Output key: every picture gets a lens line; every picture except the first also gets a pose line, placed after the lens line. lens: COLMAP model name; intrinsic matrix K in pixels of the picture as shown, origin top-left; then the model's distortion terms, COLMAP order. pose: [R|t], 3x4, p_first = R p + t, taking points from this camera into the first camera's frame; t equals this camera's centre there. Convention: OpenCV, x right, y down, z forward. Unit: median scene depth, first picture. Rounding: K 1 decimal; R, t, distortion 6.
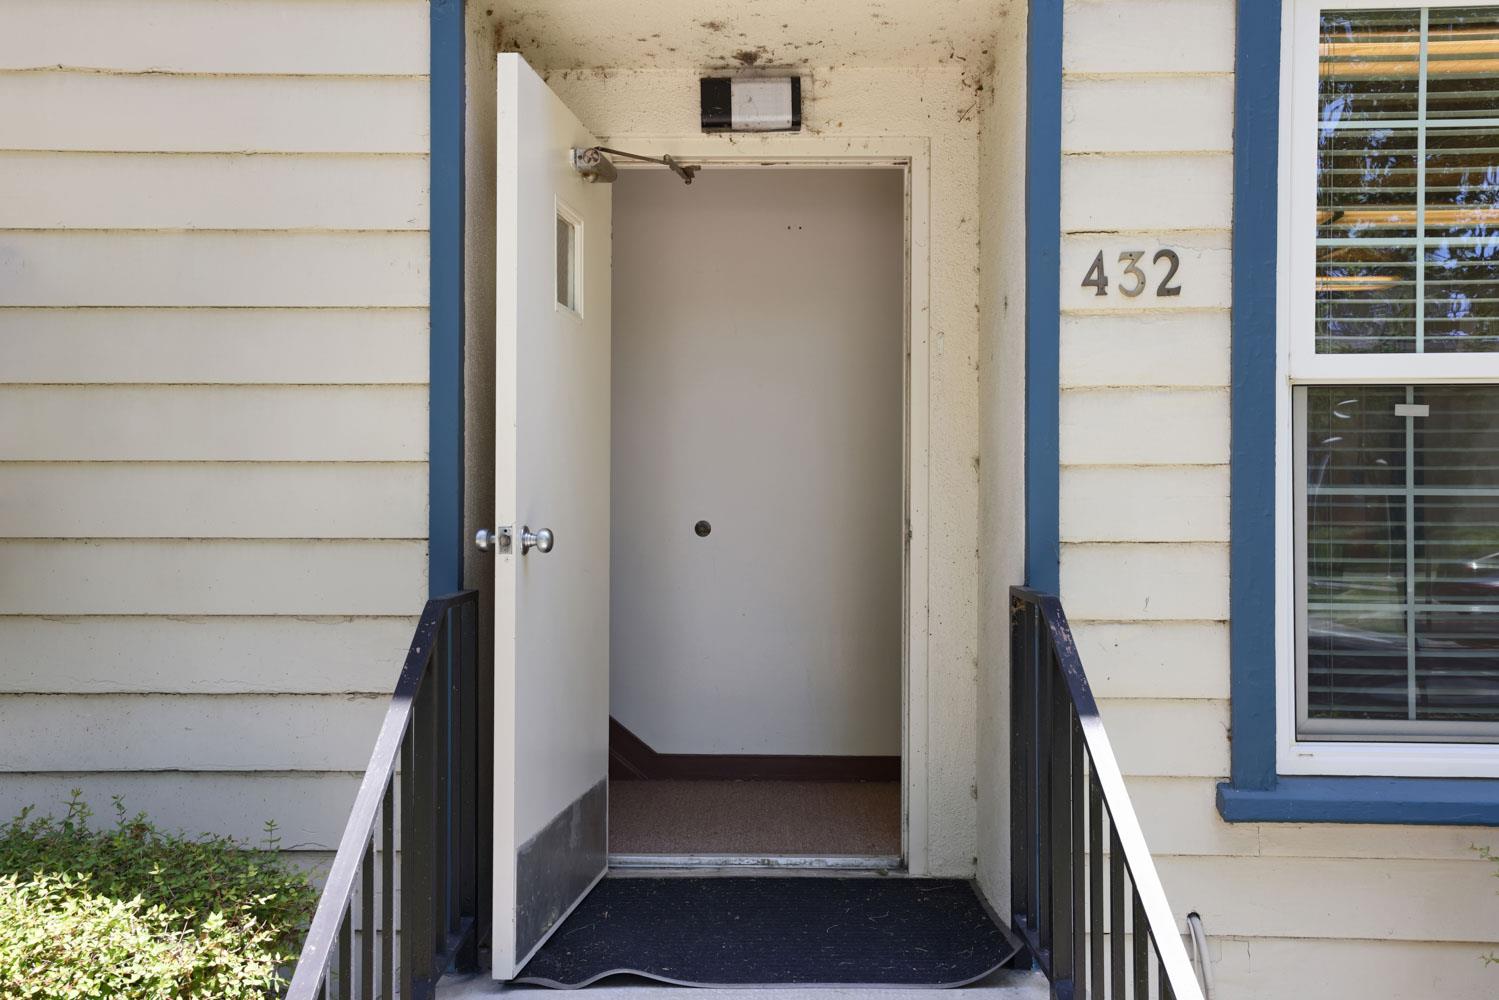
lens RADIAL K [[1372.6, 0, 749.0], [0, 1372.6, 568.6], [0, 0, 1]] dist [0.002650, 0.001885]
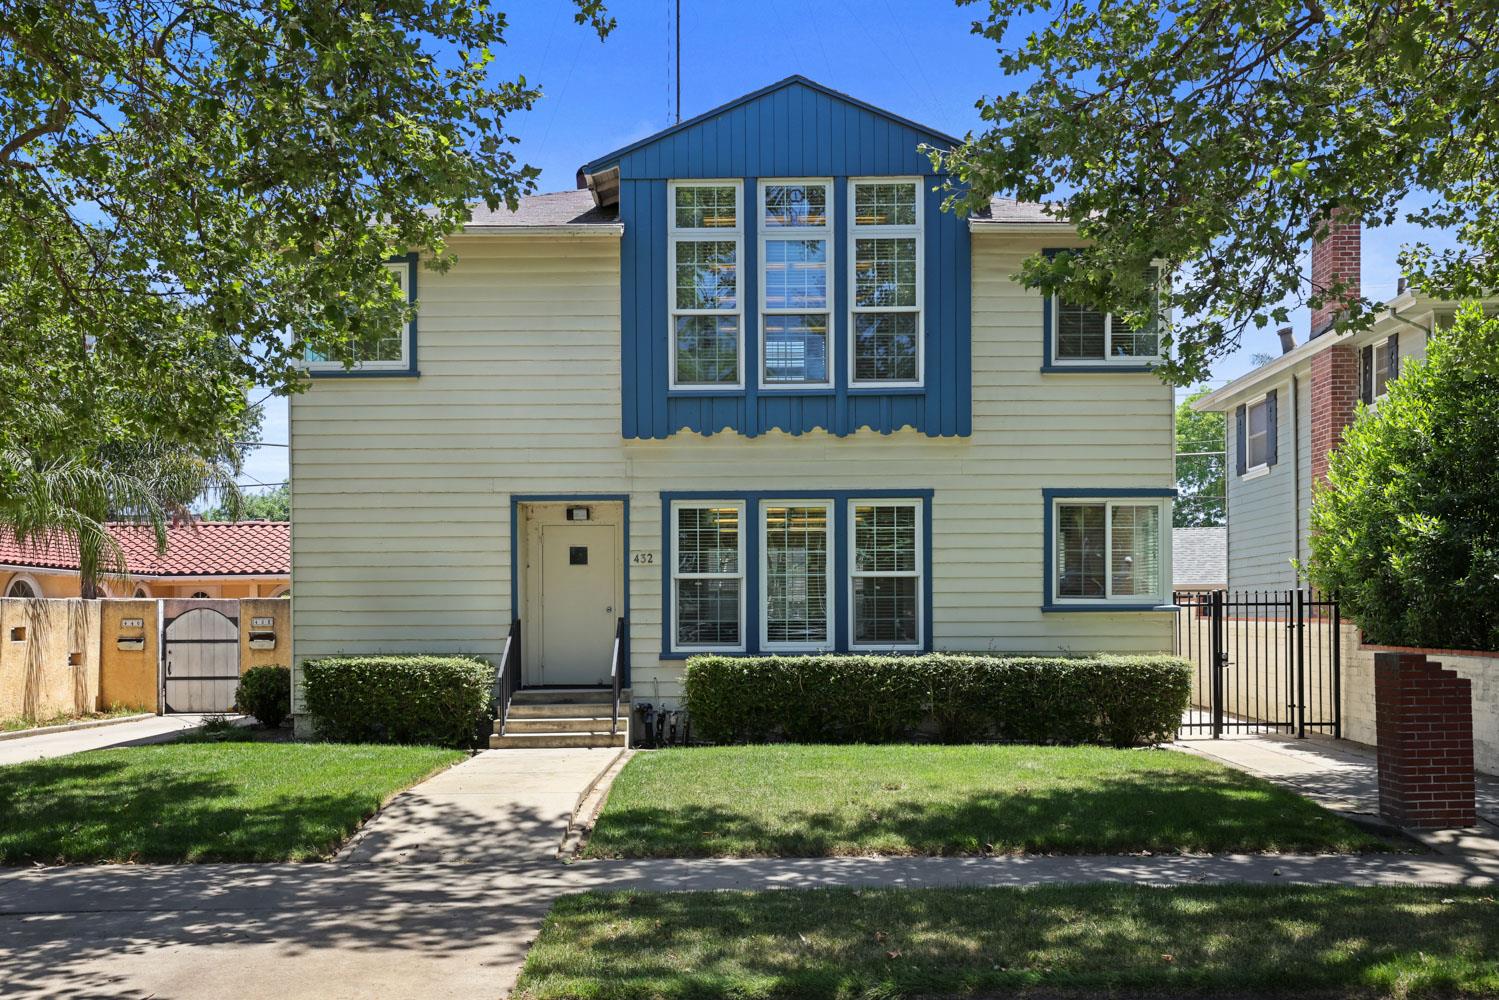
lens RADIAL K [[1404.4, 0, 752.0], [0, 1404.4, 621.6], [0, 0, 1]] dist [0.010856, 0.007016]
pose [[0.998576, -0.008665, 0.052643, 0.411434], [0.008701, 0.999962, -0.000439, 0.035023], [-0.052637, 0.000896, 0.998613, -4.451119]]
